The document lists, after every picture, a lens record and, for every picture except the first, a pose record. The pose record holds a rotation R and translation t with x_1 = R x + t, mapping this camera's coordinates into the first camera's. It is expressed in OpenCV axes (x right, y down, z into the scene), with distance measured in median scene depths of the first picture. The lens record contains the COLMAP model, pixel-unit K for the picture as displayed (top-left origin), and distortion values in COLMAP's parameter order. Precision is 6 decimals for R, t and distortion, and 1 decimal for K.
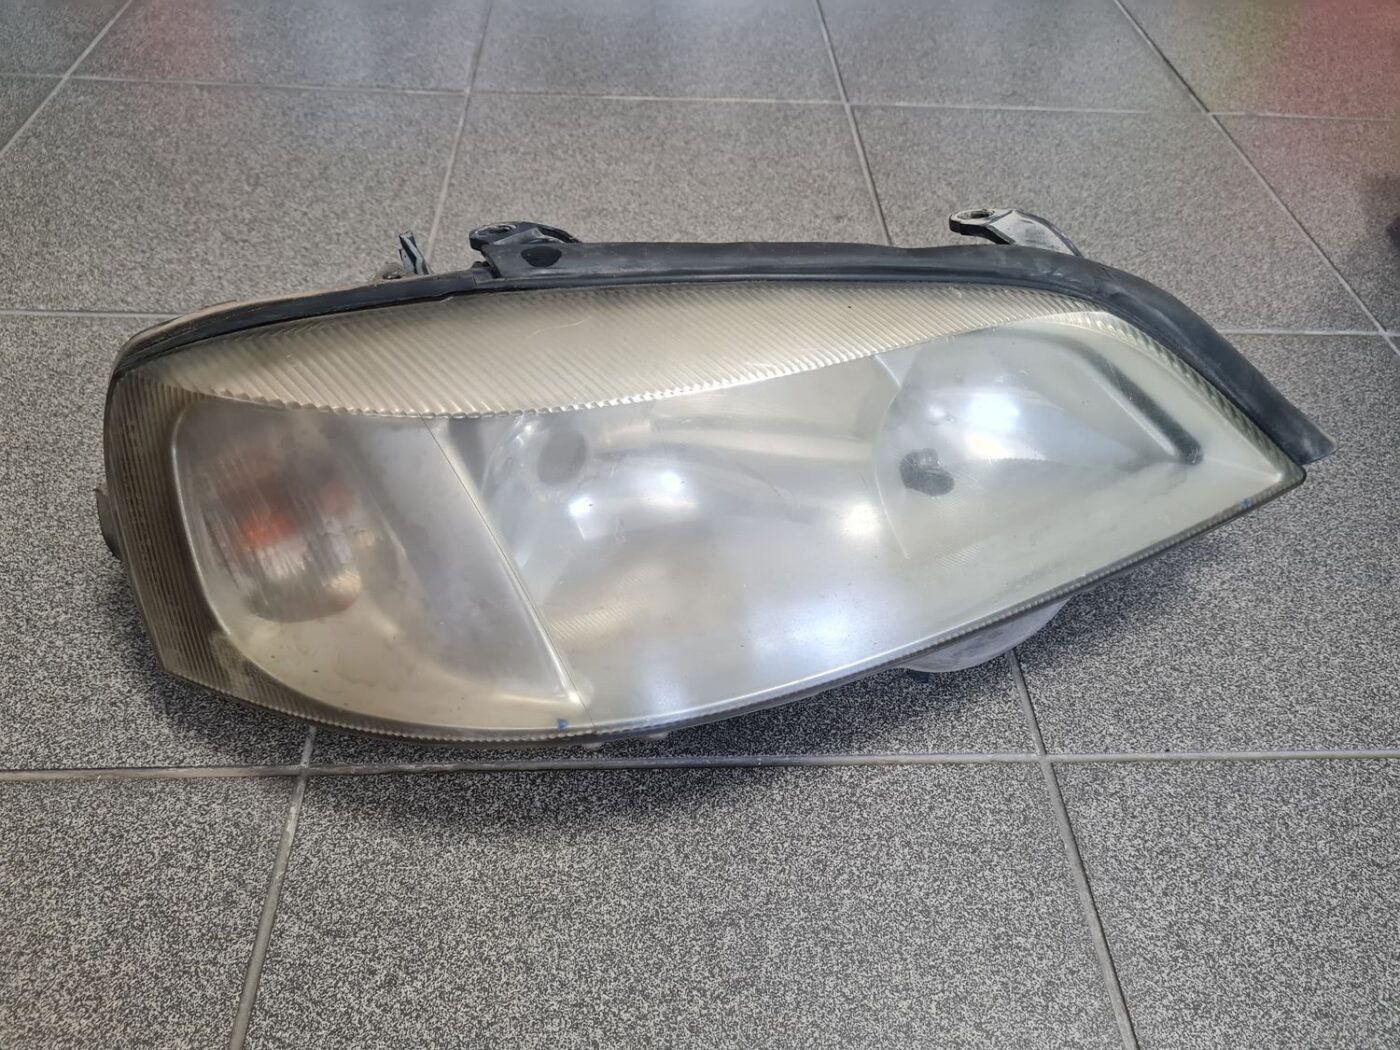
lens RADIAL K [[1064.7, 0, 715.8], [0, 1064.7, 511.4], [0, 0, 1]] dist [0.031873, -0.030421]
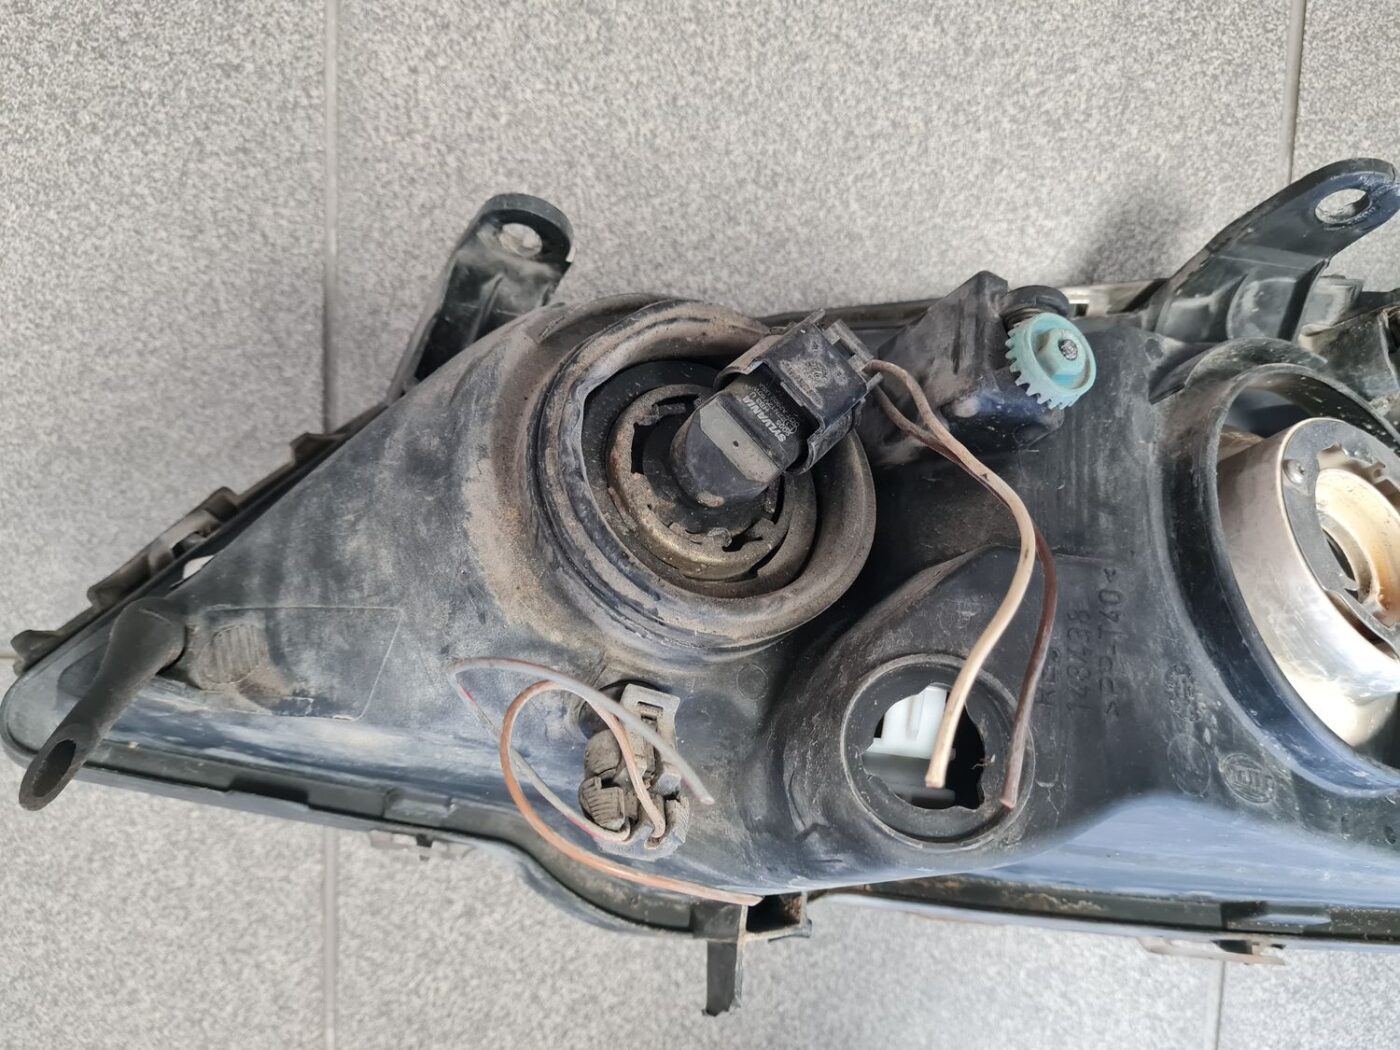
lens RADIAL K [[1081.1, 0, 716.9], [0, 1081.1, 524.3], [0, 0, 1]] dist [0.001885, -0.006459]
pose [[0.994960, 0.092044, -0.039790, -0.063408], [-0.029465, 0.647646, 0.761372, -0.479117], [0.095850, -0.756362, 0.647094, 0.570848]]
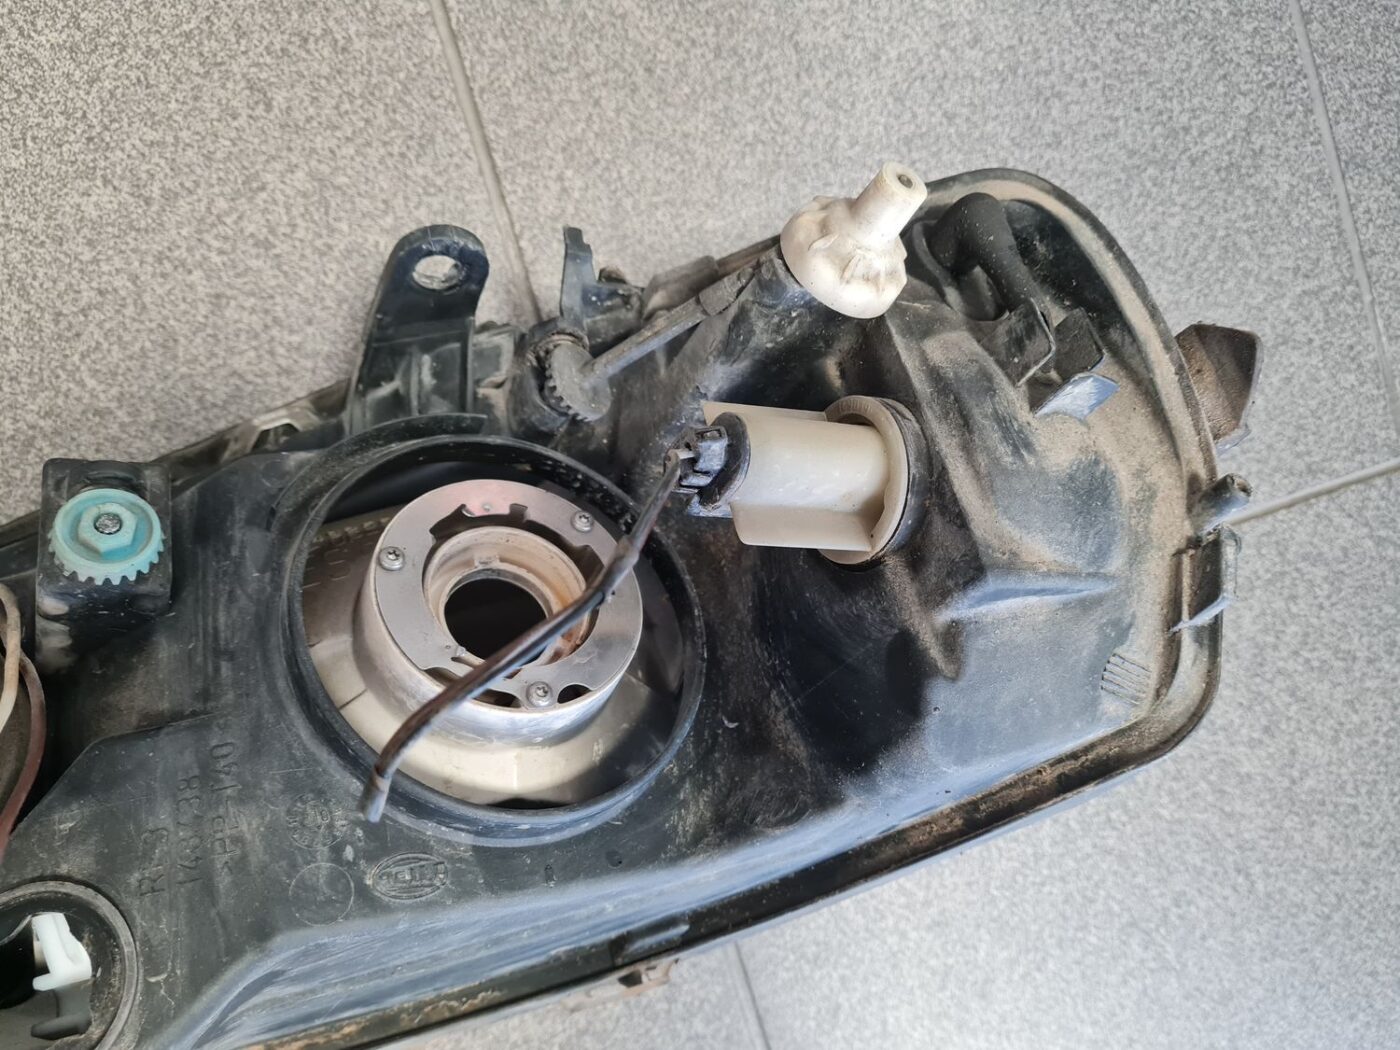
lens RADIAL K [[1082.4, 0, 706.2], [0, 1082.4, 526.4], [0, 0, 1]] dist [0.008465, -0.010564]
pose [[0.963302, -0.246205, 0.106924, 0.304802], [0.086940, 0.663056, 0.743504, -0.497102], [-0.253951, -0.706923, 0.660128, 0.578552]]
